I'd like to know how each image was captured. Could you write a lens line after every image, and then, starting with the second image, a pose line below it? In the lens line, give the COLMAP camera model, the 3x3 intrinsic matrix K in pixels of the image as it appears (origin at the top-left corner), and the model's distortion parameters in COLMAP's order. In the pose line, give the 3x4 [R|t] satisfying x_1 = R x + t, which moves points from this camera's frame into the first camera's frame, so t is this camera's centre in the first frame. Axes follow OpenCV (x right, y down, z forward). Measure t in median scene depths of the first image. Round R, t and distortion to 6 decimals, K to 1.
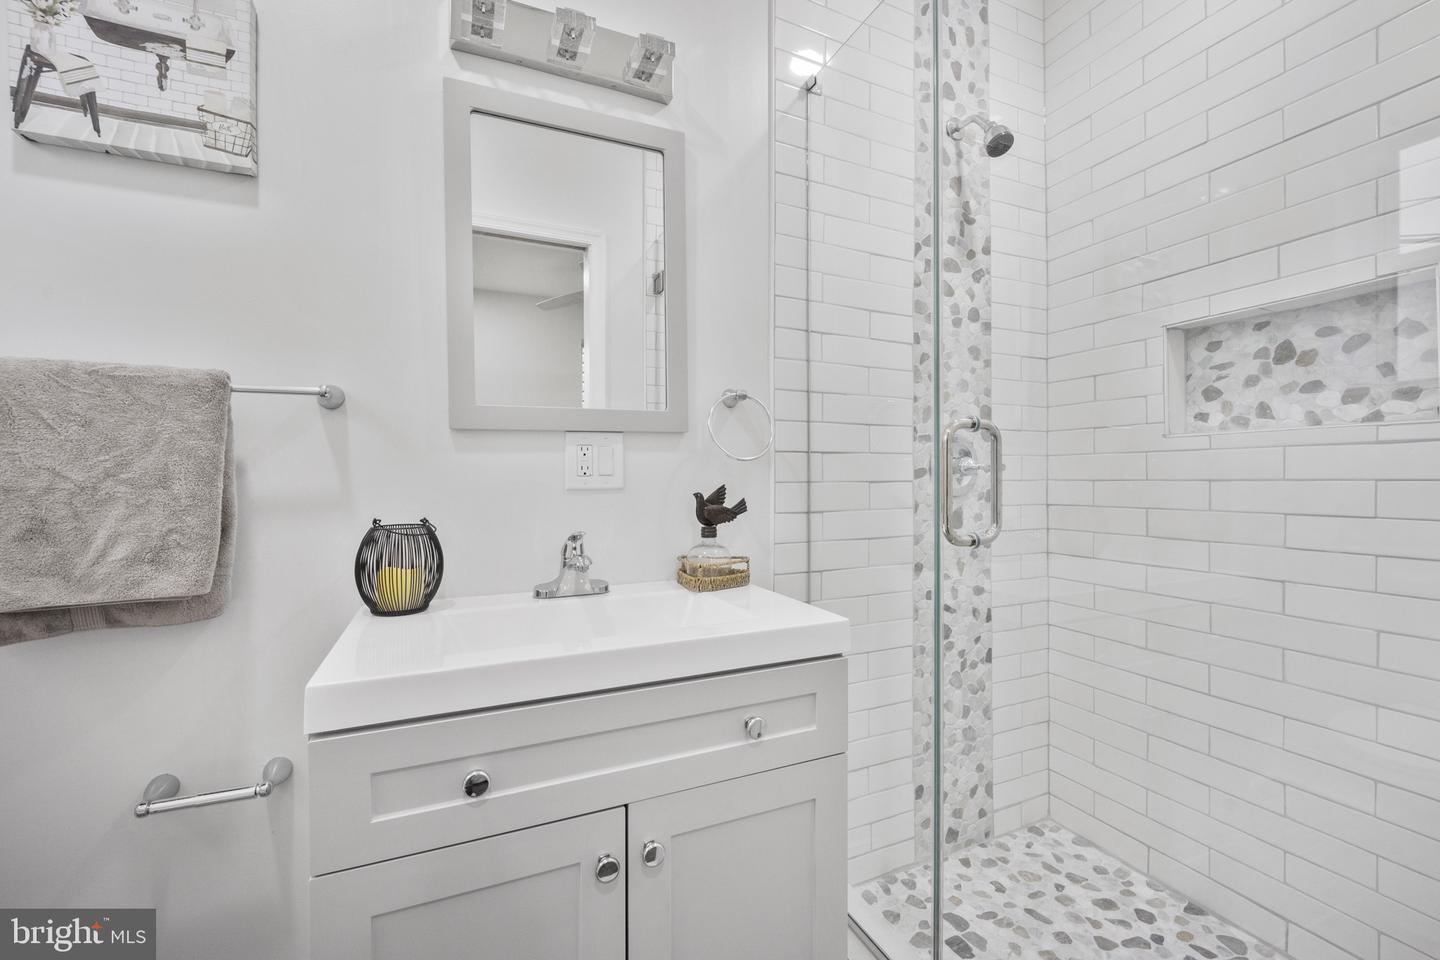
lens RADIAL K [[585.7, 0, 712.7], [0, 585.7, 482.9], [0, 0, 1]] dist [-0.008559, -0.000077]
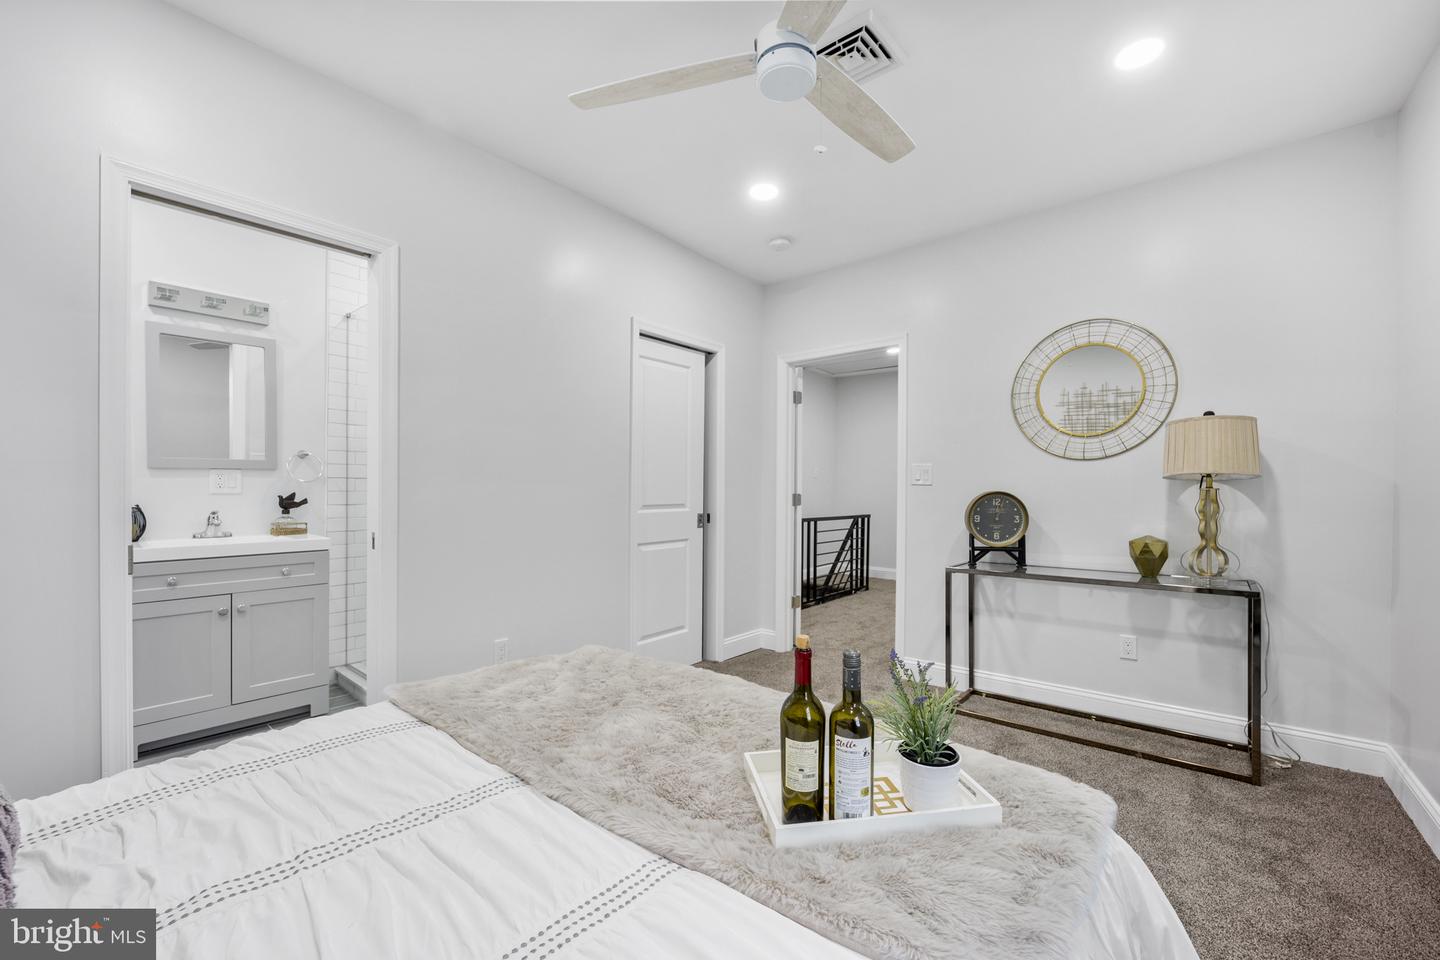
lens RADIAL K [[585.7, 0, 705.6], [0, 585.7, 496.1], [0, 0, 1]] dist [-0.008559, -0.000077]
pose [[0.908381, 0.000999, 0.418142, 0.551660], [-0.002311, 0.999994, 0.002630, 0.009755], [-0.418137, -0.003356, 0.908378, -1.860136]]
